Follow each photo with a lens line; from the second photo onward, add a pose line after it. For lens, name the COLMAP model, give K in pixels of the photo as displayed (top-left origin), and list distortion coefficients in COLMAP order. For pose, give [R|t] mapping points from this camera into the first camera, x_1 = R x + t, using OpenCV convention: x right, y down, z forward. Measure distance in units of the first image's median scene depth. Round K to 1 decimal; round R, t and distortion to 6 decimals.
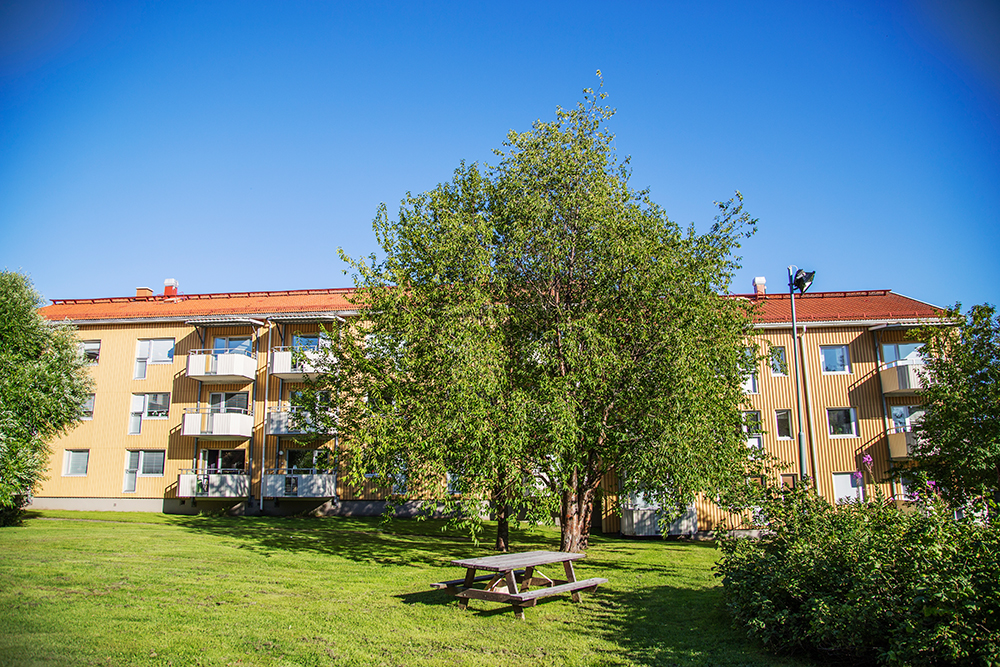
lens RADIAL K [[713.2, 0, 500.0], [0, 713.2, 333.5], [0, 0, 1]] dist [-0.123457, 0.089061]
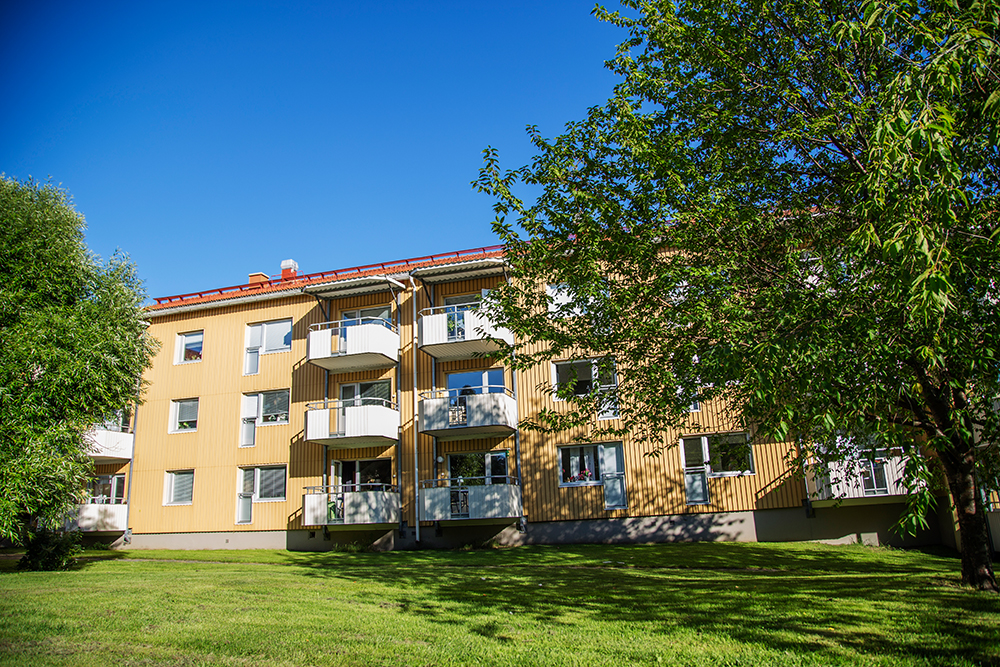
lens RADIAL K [[713.2, 0, 500.0], [0, 713.2, 333.5], [0, 0, 1]] dist [-0.123457, 0.089061]
pose [[0.981048, -0.079267, -0.176807, -0.113866], [0.070483, 0.995972, -0.055433, 0.085903], [0.180489, 0.041921, 0.982683, 0.297474]]
